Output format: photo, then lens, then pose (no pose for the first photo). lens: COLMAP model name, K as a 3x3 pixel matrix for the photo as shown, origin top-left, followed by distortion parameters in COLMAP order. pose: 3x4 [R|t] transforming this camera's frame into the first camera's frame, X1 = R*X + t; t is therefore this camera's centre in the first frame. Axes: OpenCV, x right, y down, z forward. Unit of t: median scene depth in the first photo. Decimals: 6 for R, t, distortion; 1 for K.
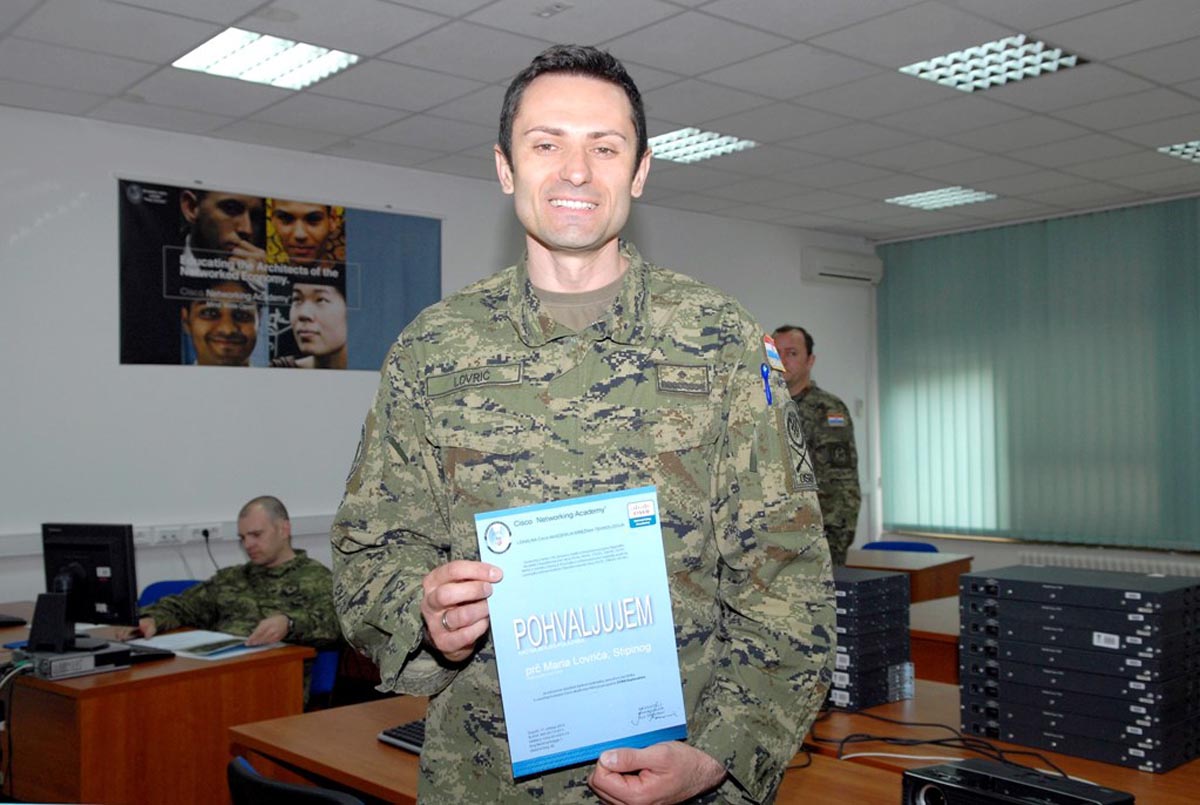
lens RADIAL K [[1201.5, 0, 592.8], [0, 1201.5, 431.4], [0, 0, 1]] dist [0.001835, 0.000000]
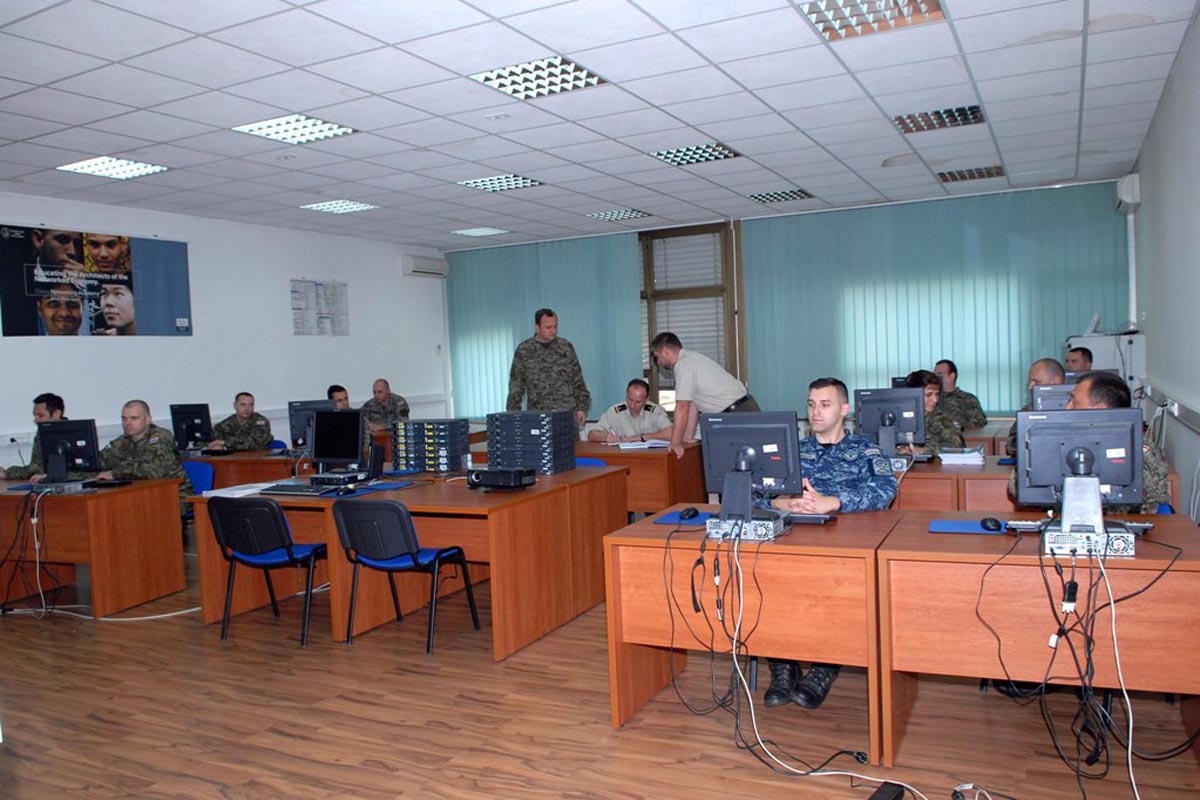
lens RADIAL K [[924.8, 0, 592.7], [0, 924.8, 397.9], [0, 0, 1]] dist [-0.017579, -0.000958]
pose [[0.924748, -0.044788, 0.377936, -0.112765], [0.031510, 0.998652, 0.041246, 0.002349], [-0.379274, -0.026233, 0.924912, -0.444699]]
